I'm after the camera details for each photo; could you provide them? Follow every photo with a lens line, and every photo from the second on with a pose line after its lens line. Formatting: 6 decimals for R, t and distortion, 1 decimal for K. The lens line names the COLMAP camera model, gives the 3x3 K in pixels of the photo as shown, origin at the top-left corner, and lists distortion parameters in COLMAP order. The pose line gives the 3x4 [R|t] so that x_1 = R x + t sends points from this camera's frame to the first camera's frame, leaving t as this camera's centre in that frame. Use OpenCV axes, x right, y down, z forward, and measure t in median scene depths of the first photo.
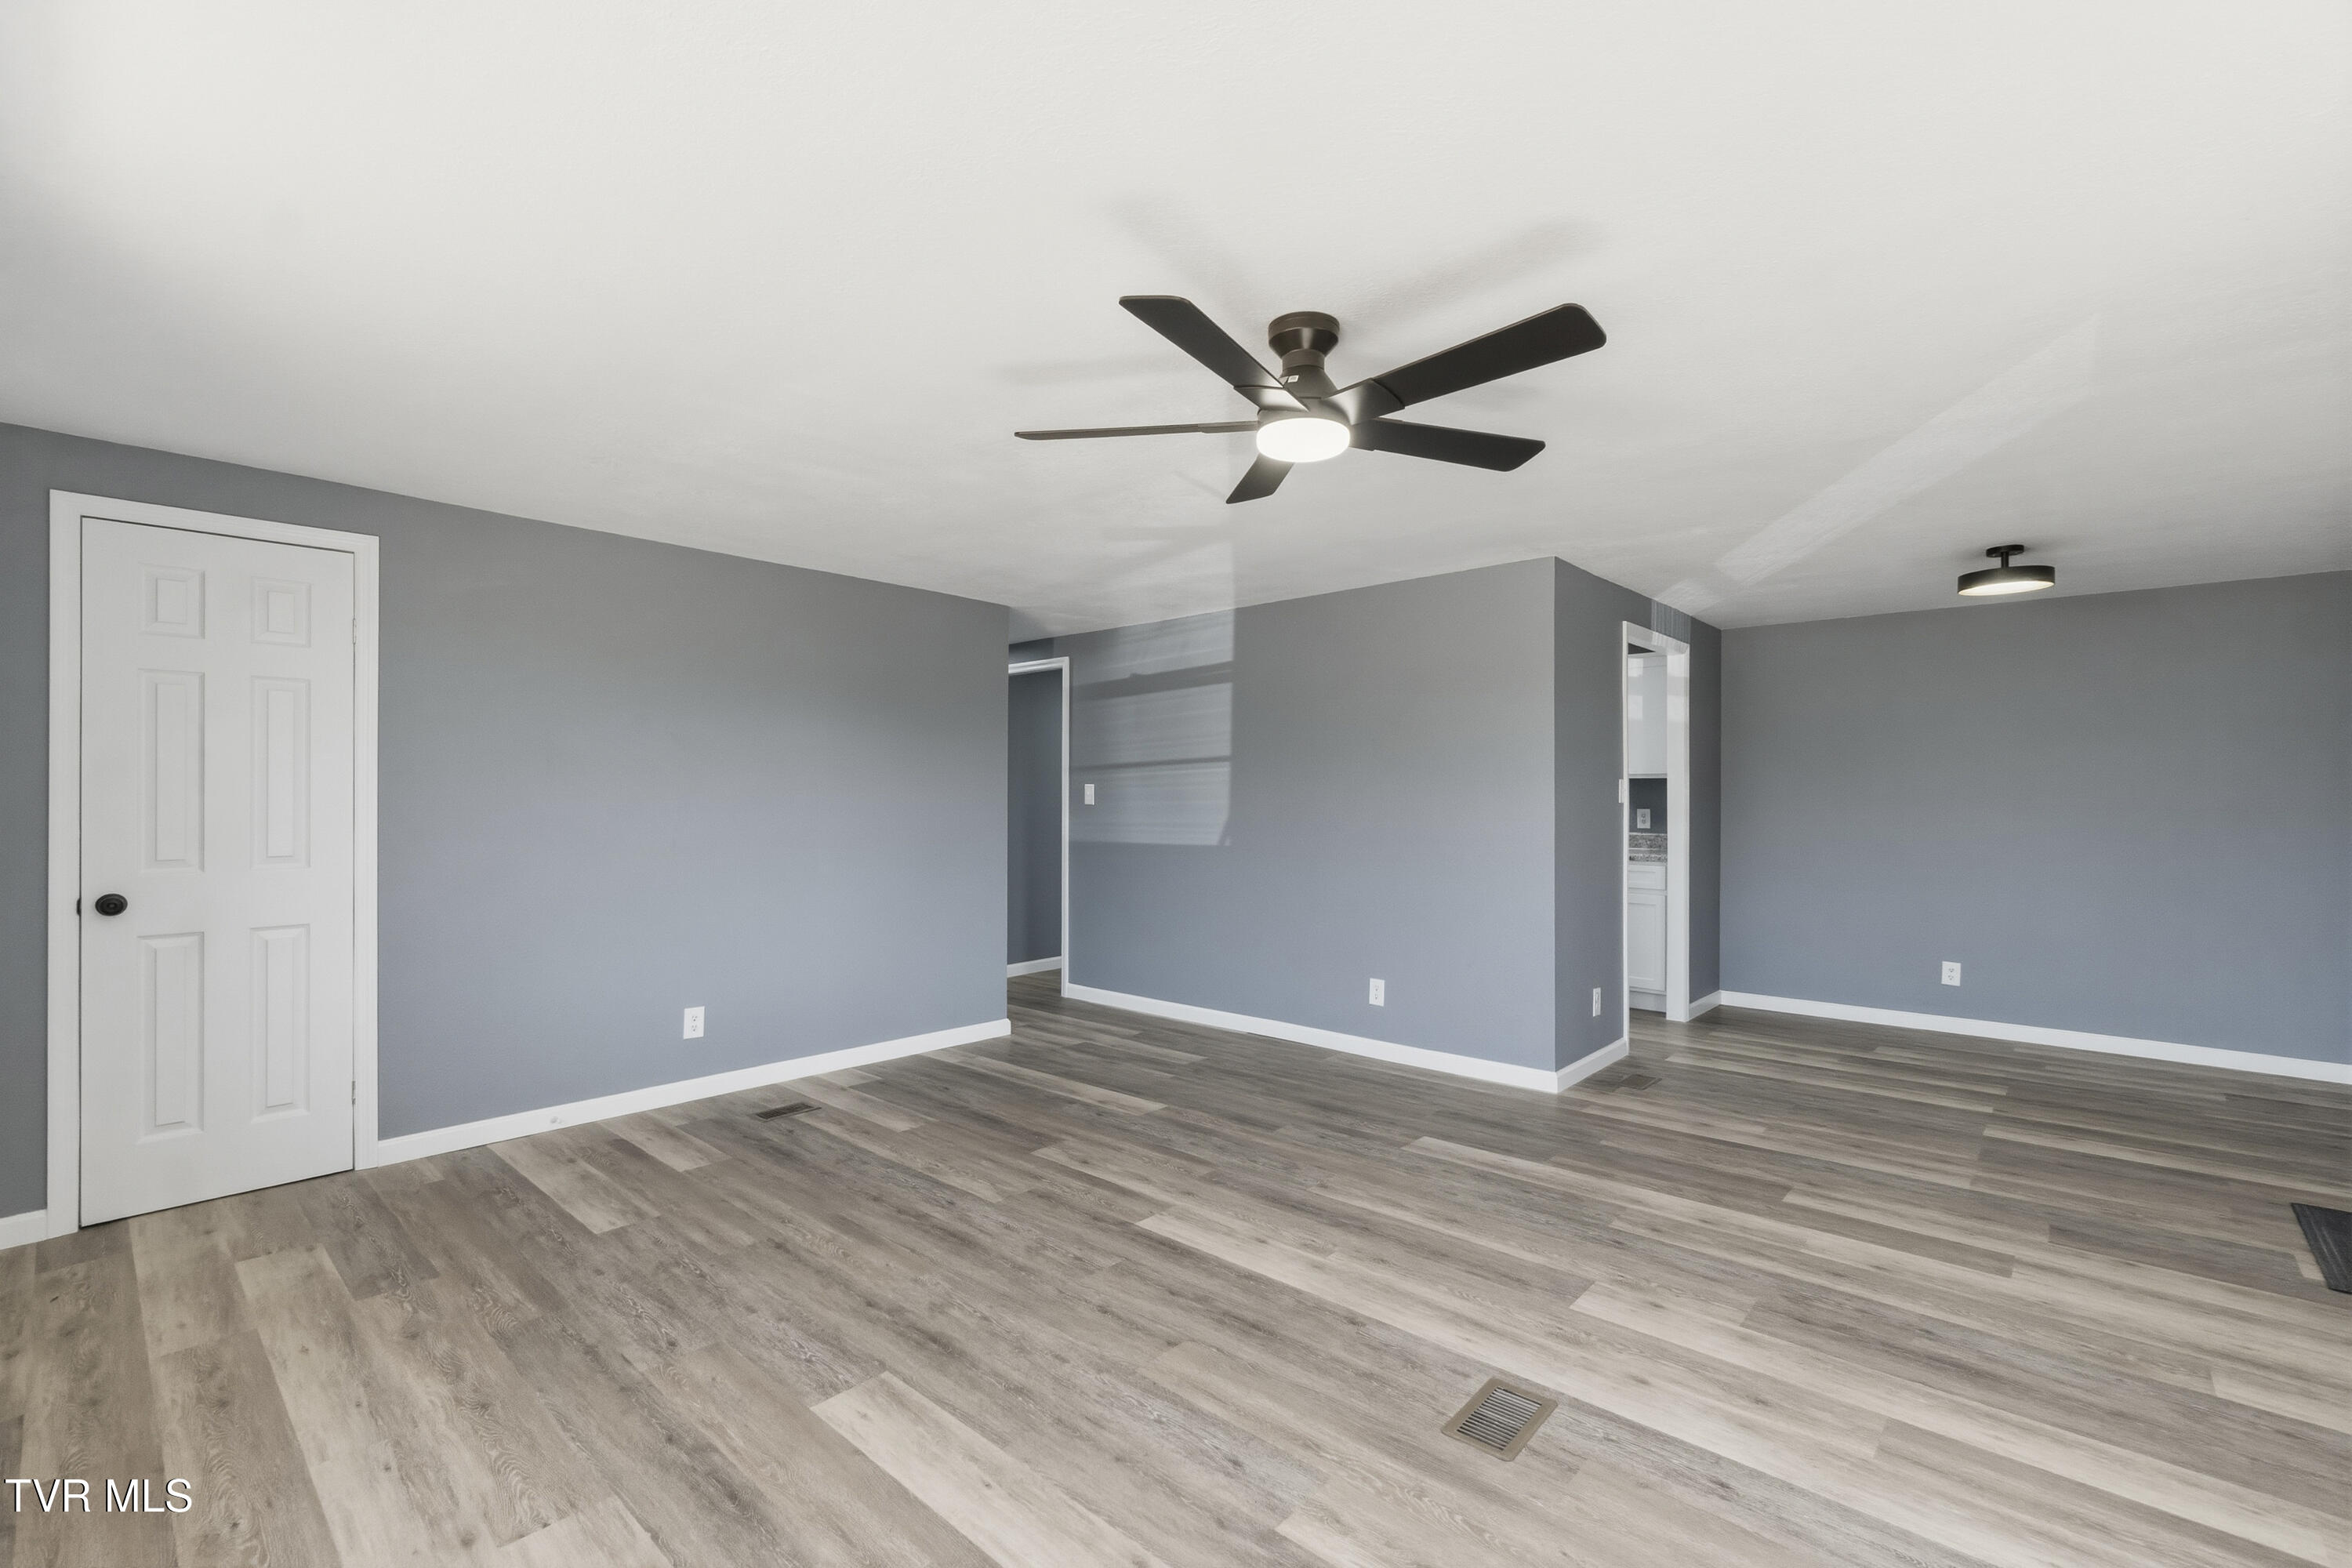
lens RADIAL K [[1013.9, 0, 1182.7], [0, 1013.9, 792.7], [0, 0, 1]] dist [-0.001030, -0.000029]
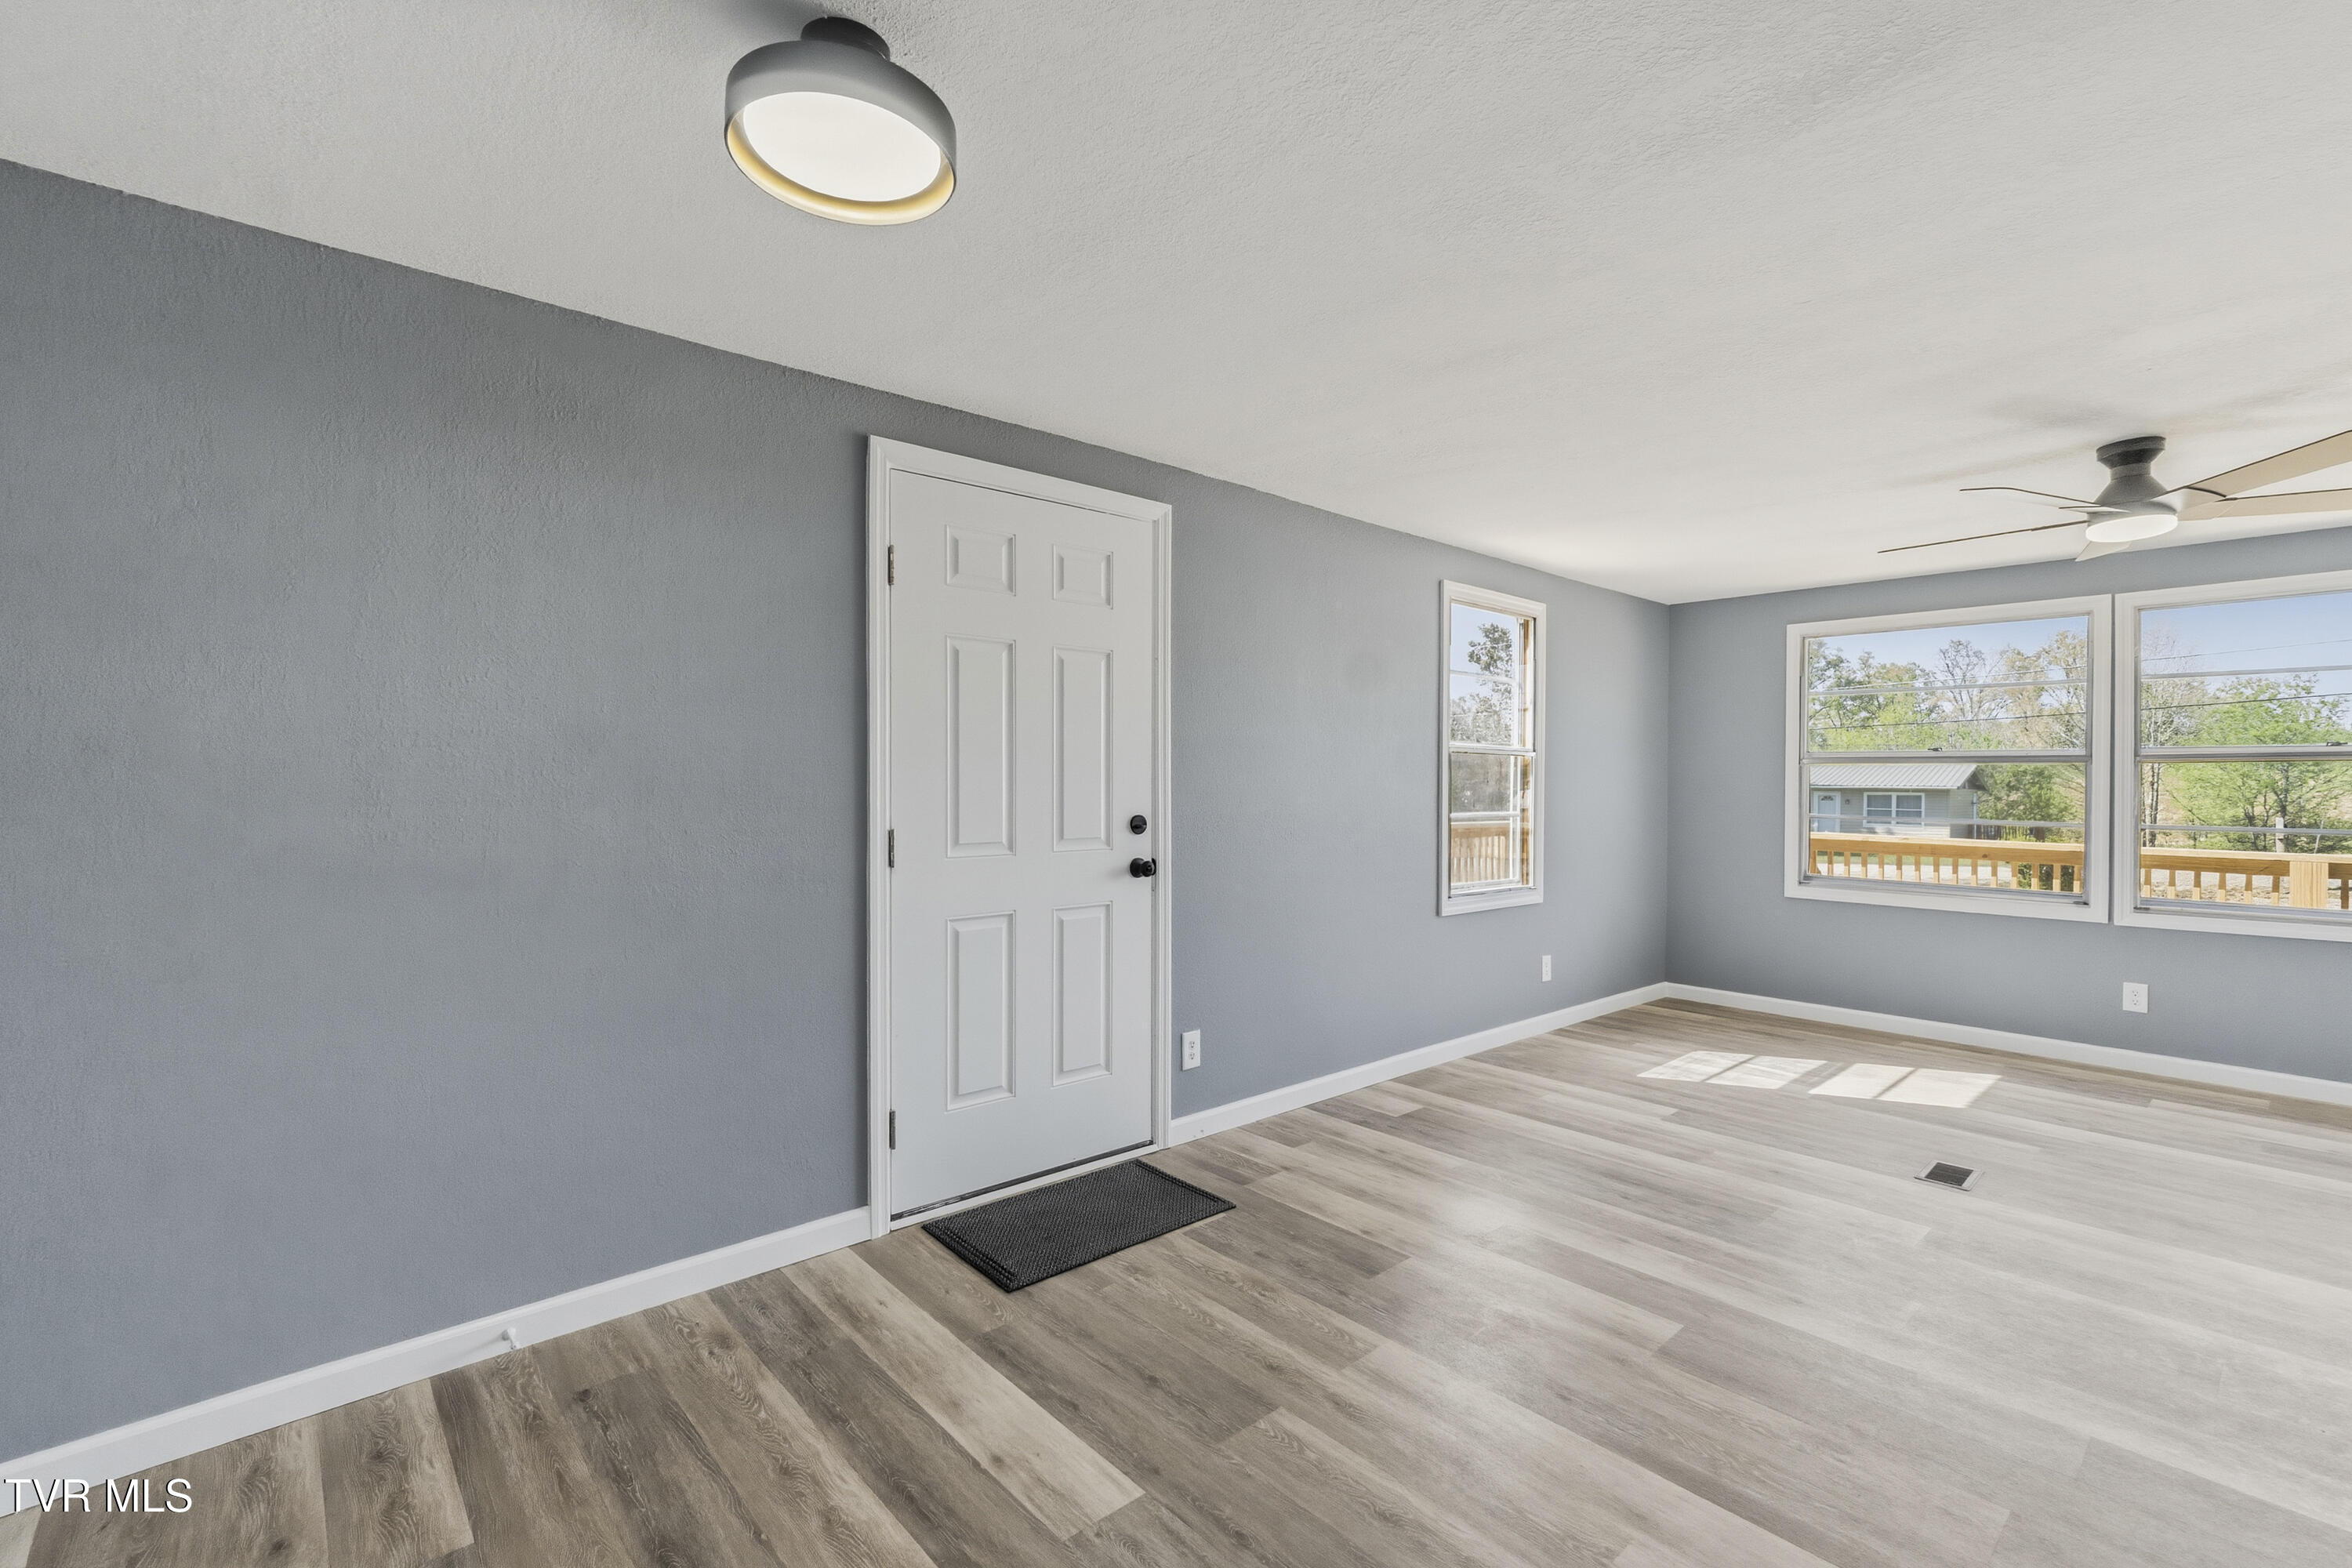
lens RADIAL K [[1031.5, 0, 1175.0], [0, 1031.5, 800.4], [0, 0, 1]] dist [-0.001634, -0.000060]
pose [[-0.994057, -0.010954, 0.108308, 0.851333], [-0.009477, 0.999855, 0.014139, 0.010281], [-0.108447, 0.013028, -0.994017, 1.719400]]
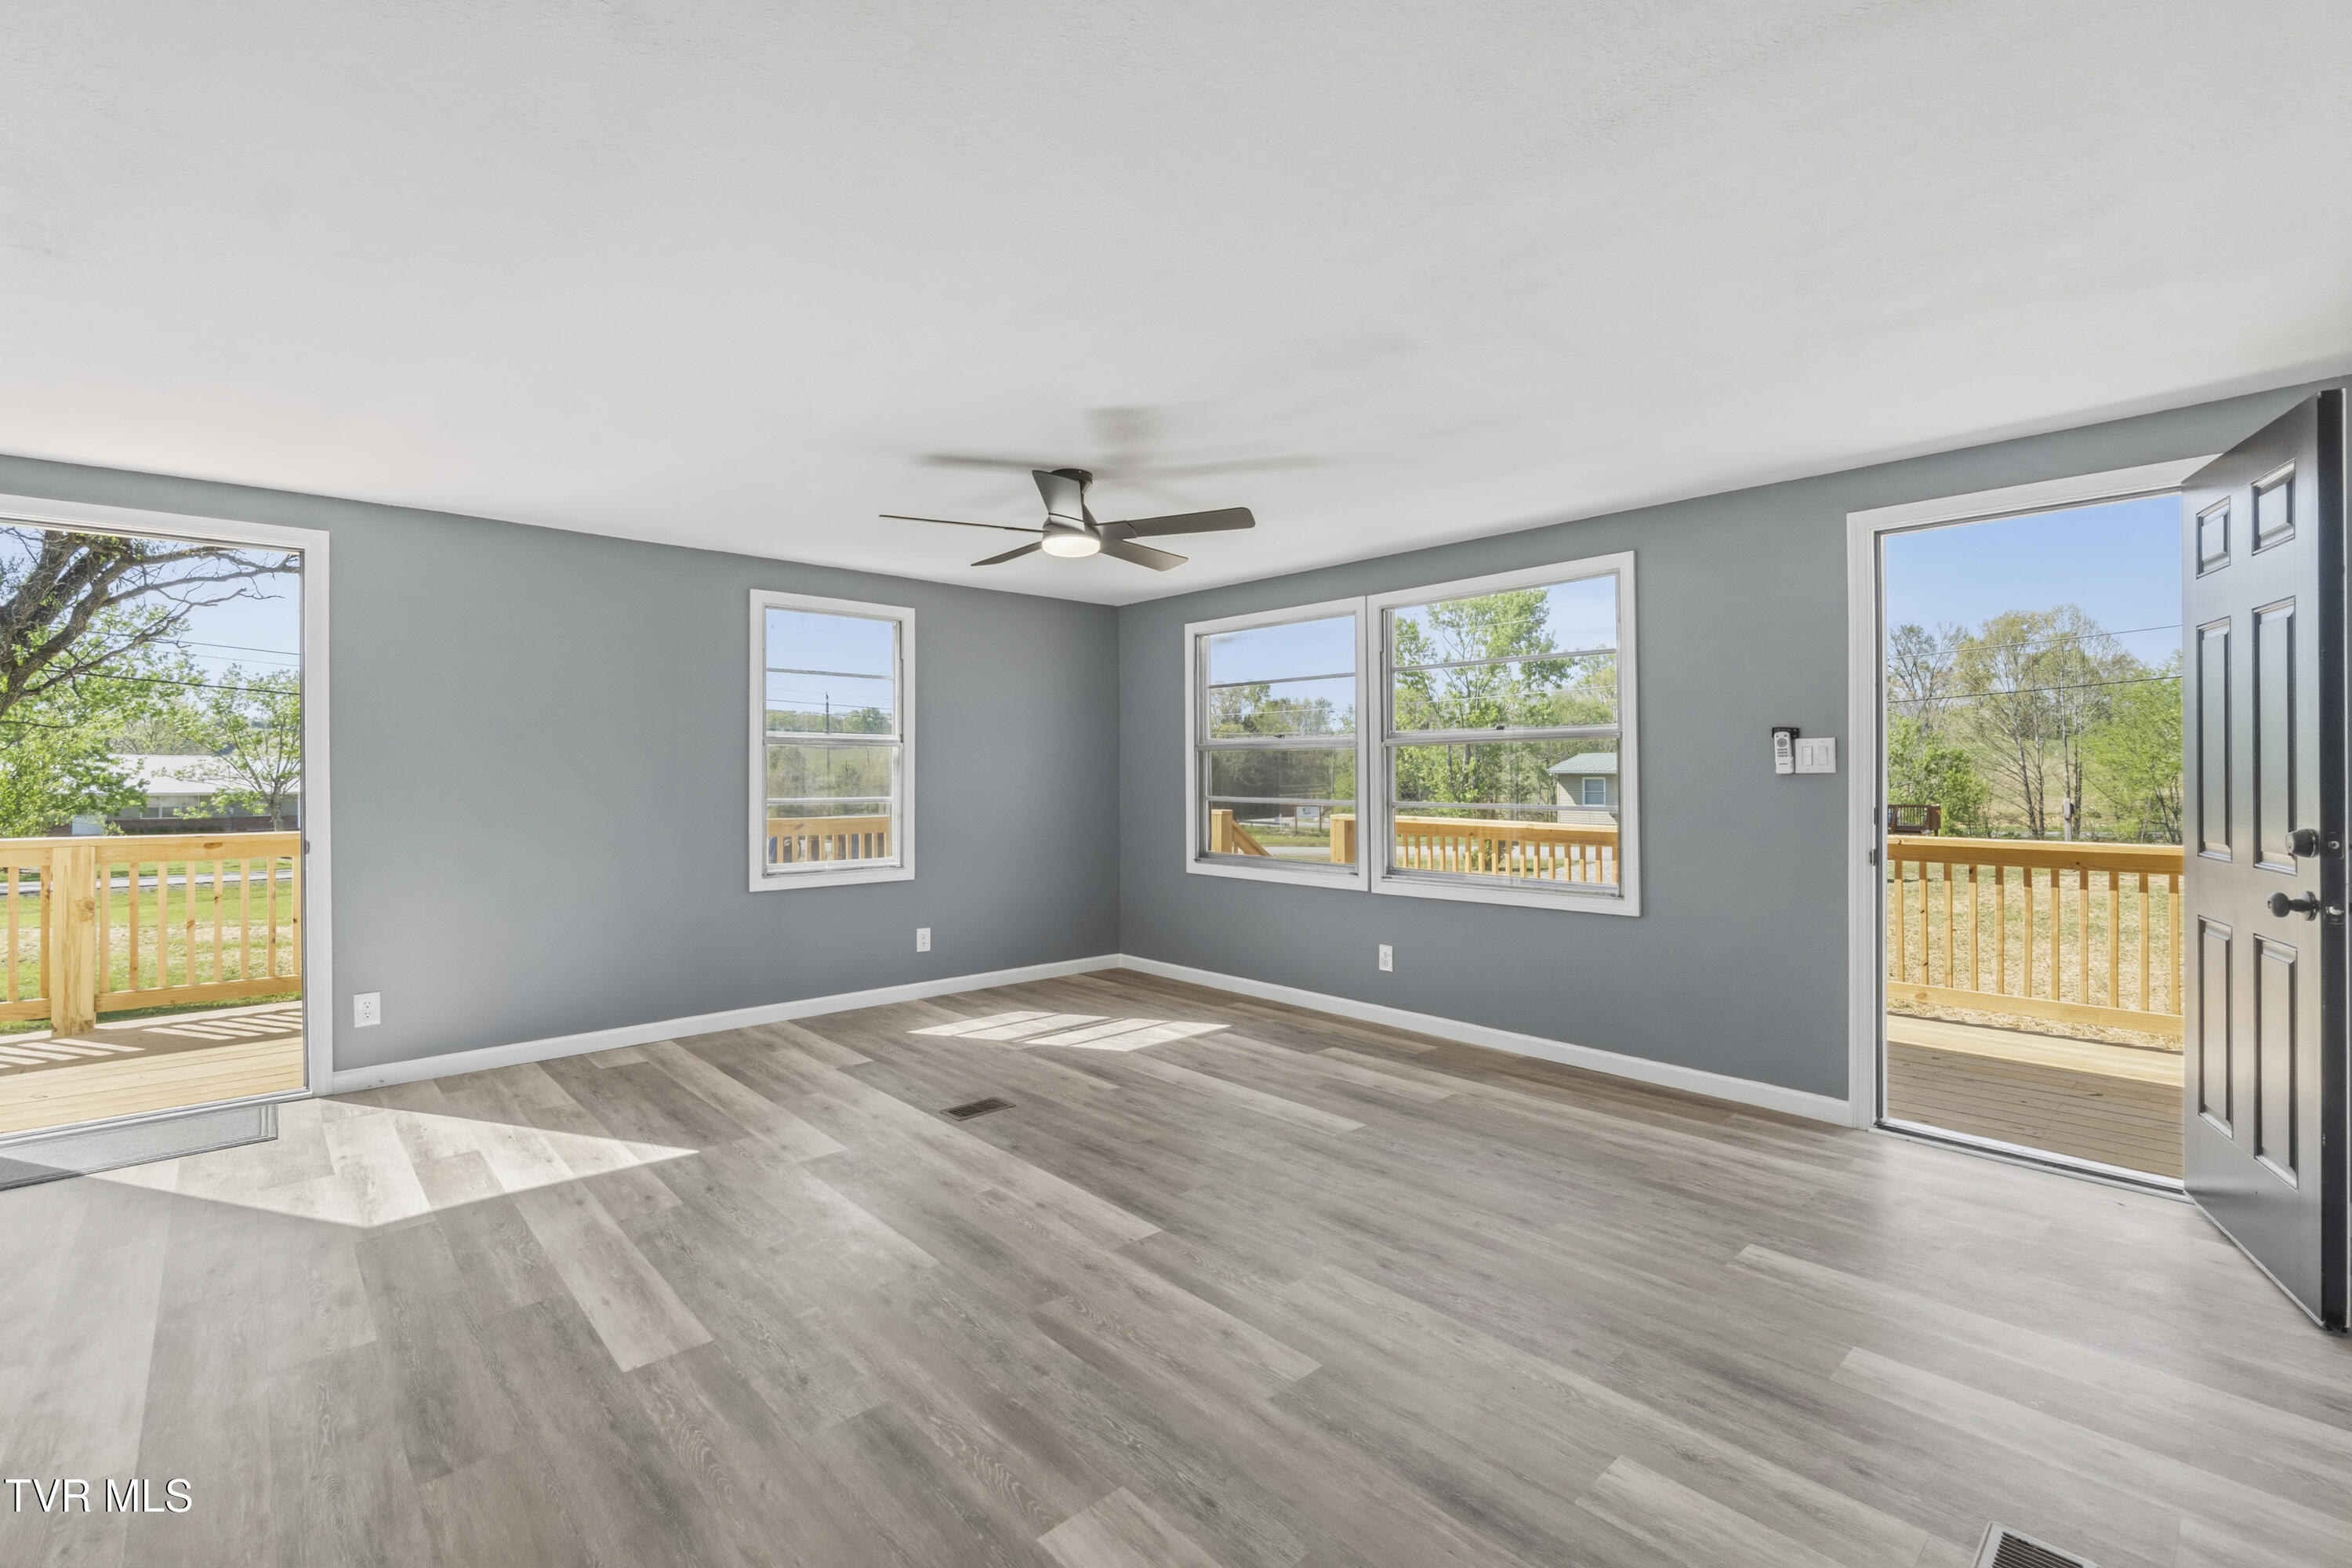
lens RADIAL K [[1033.0, 0, 1170.3], [0, 1033.0, 771.3], [0, 0, 1]] dist [-0.000153, -0.000024]
pose [[-0.995215, 0.001424, 0.097700, -0.134383], [0.000700, 0.999972, -0.007447, 0.015075], [-0.097708, -0.007343, -0.995188, 1.772214]]
